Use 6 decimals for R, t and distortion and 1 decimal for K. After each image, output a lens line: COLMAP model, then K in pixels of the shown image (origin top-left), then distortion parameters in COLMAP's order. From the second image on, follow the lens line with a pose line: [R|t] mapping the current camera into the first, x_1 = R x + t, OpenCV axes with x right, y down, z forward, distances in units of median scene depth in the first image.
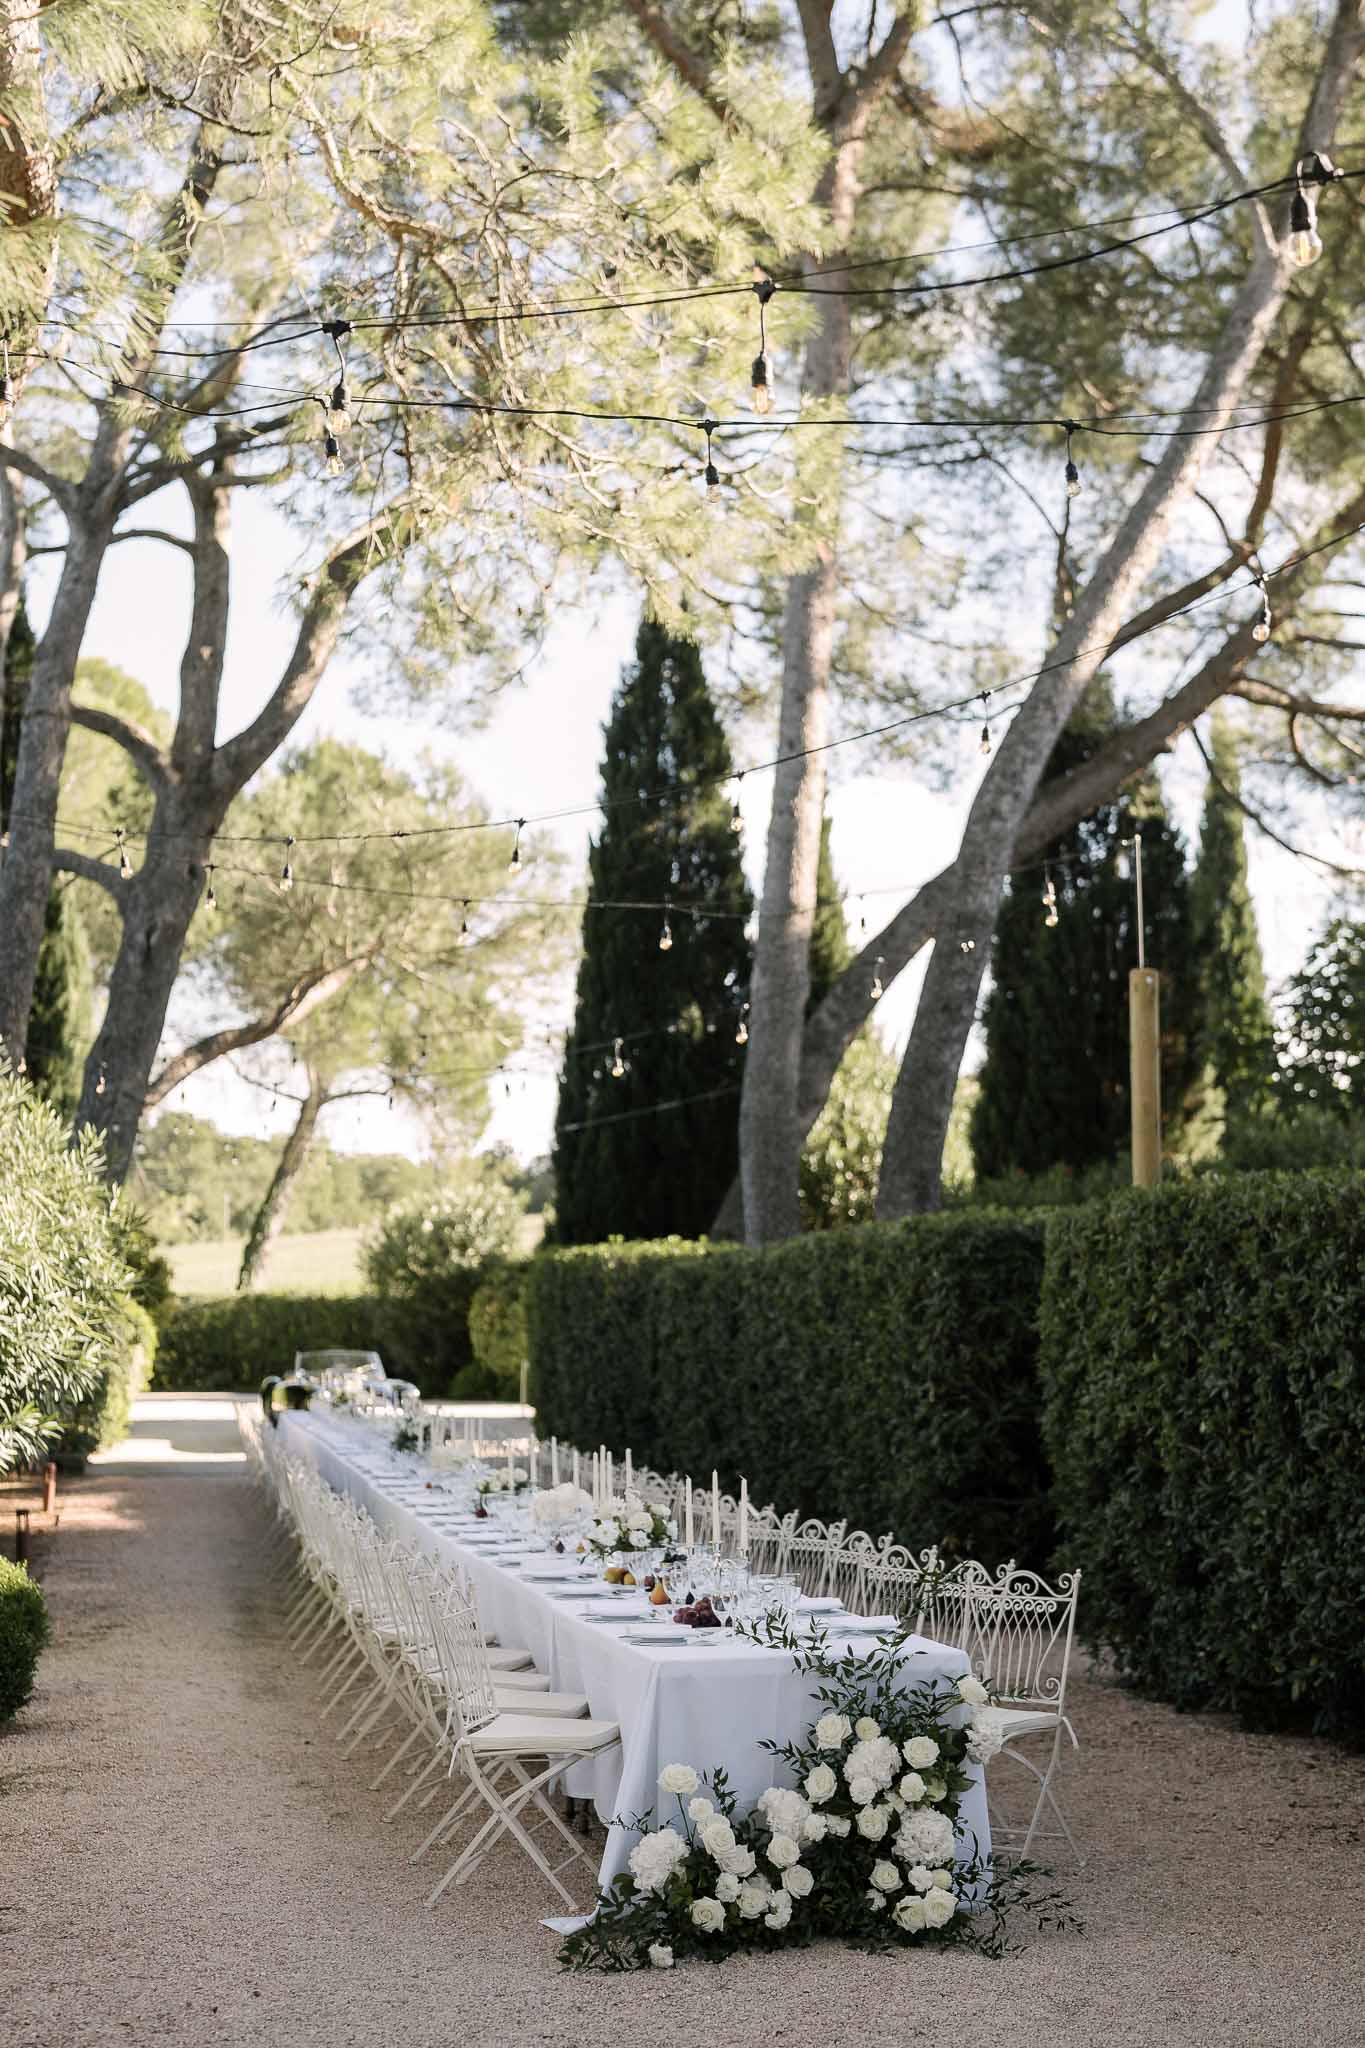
lens RADIAL K [[2824.1, 0, 683.5], [0, 2824.1, 1030.4], [0, 0, 1]] dist [-0.009217, 0.000000]
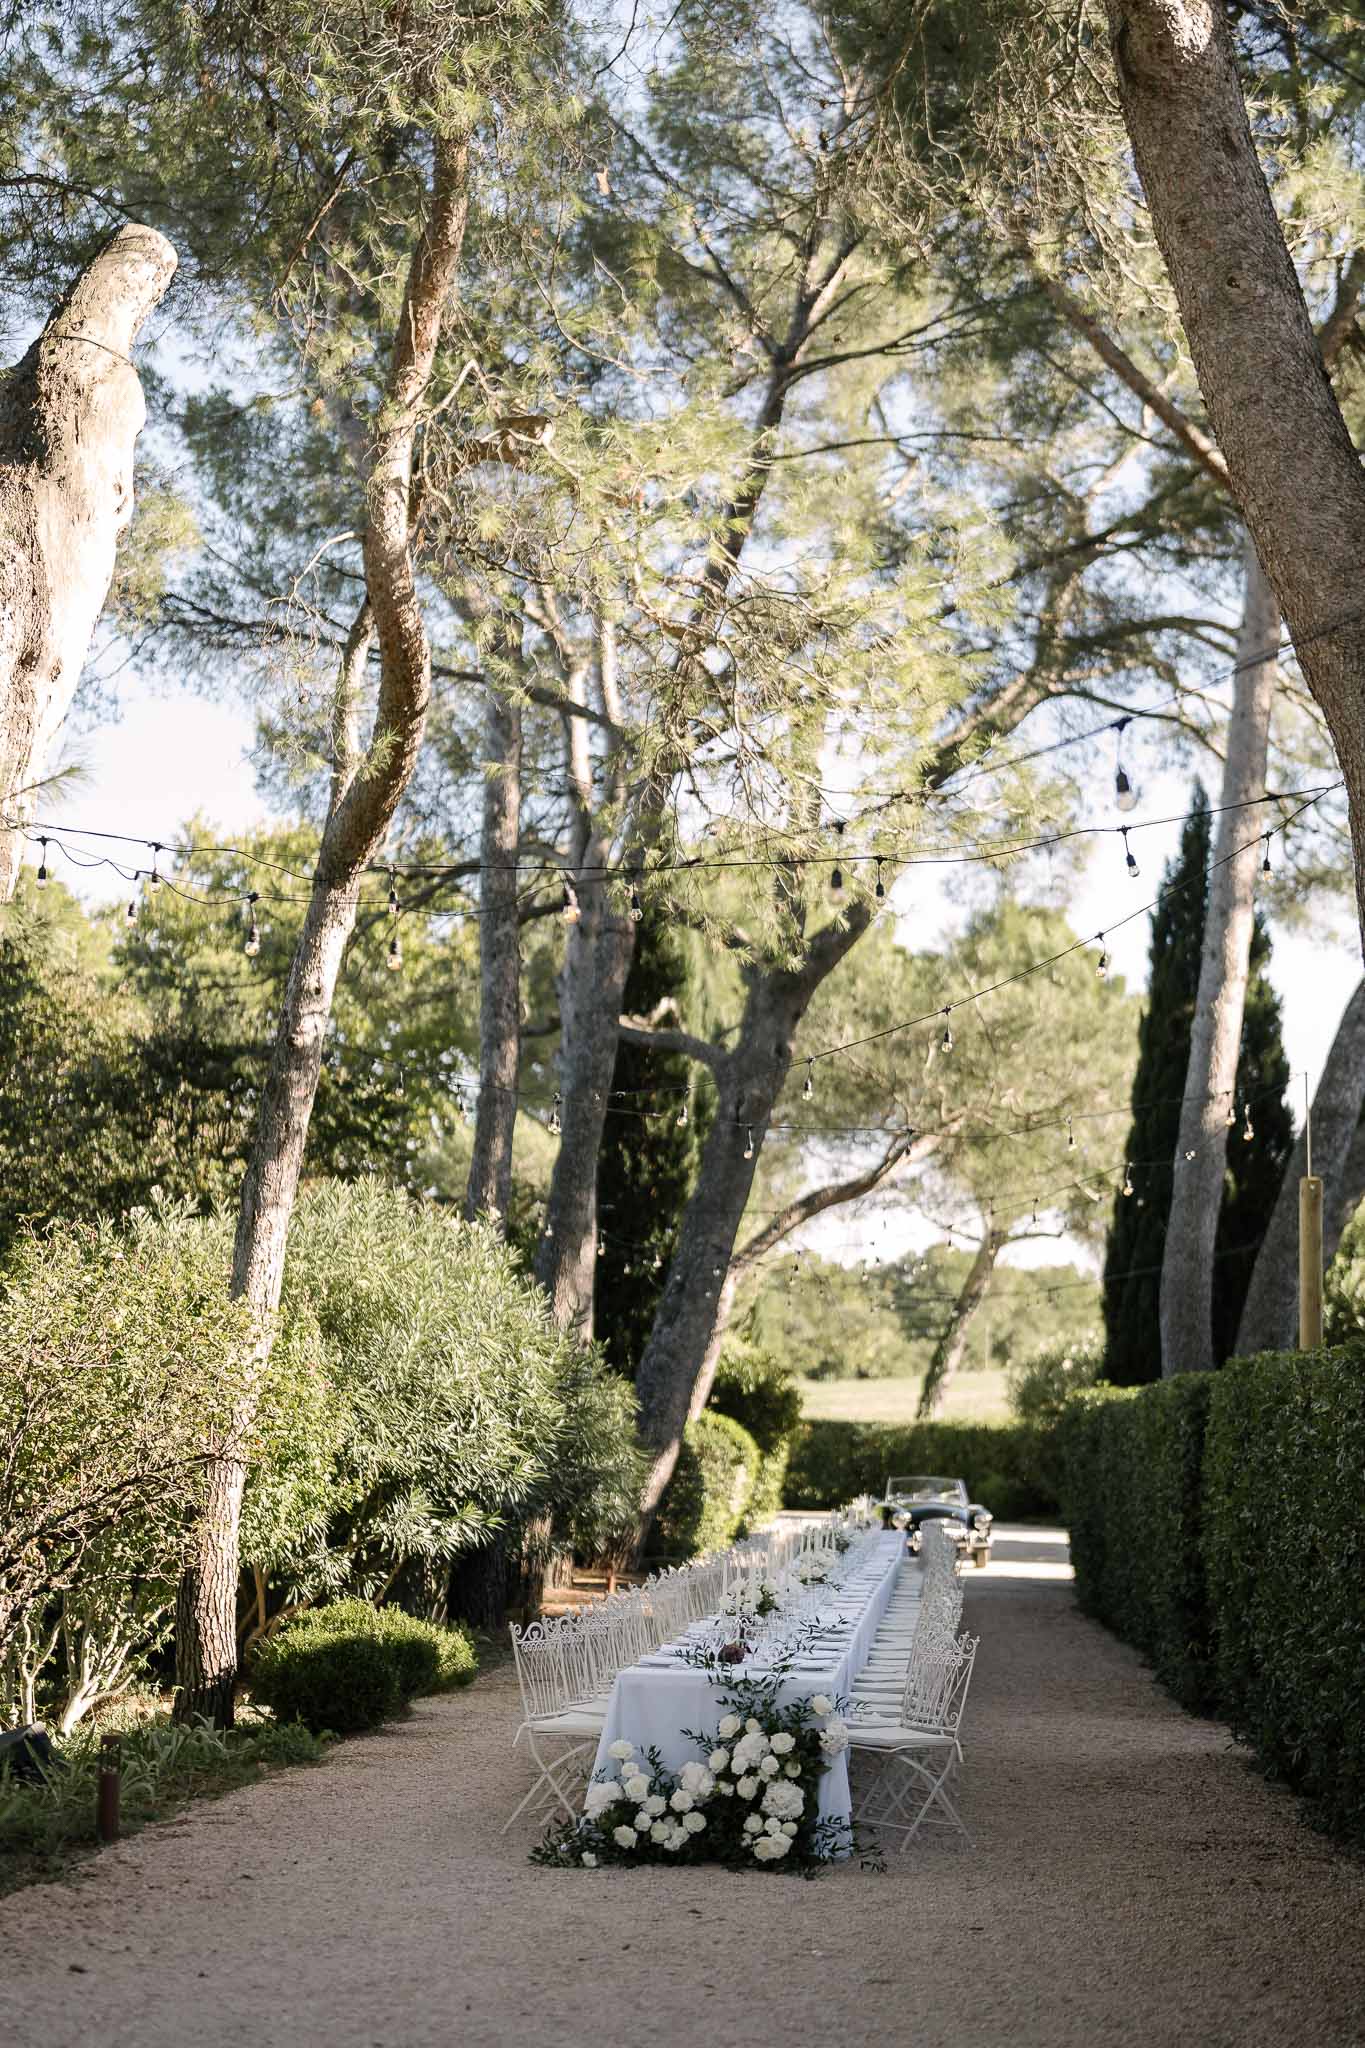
lens RADIAL K [[2824.1, 0, 682.3], [0, 2824.1, 1020.9], [0, 0, 1]] dist [-0.009217, 0.000000]
pose [[0.960394, -0.009874, -0.278469, 0.449861], [-0.003750, 0.998823, -0.048349, -0.053831], [0.278619, 0.047478, 0.959227, -0.464808]]
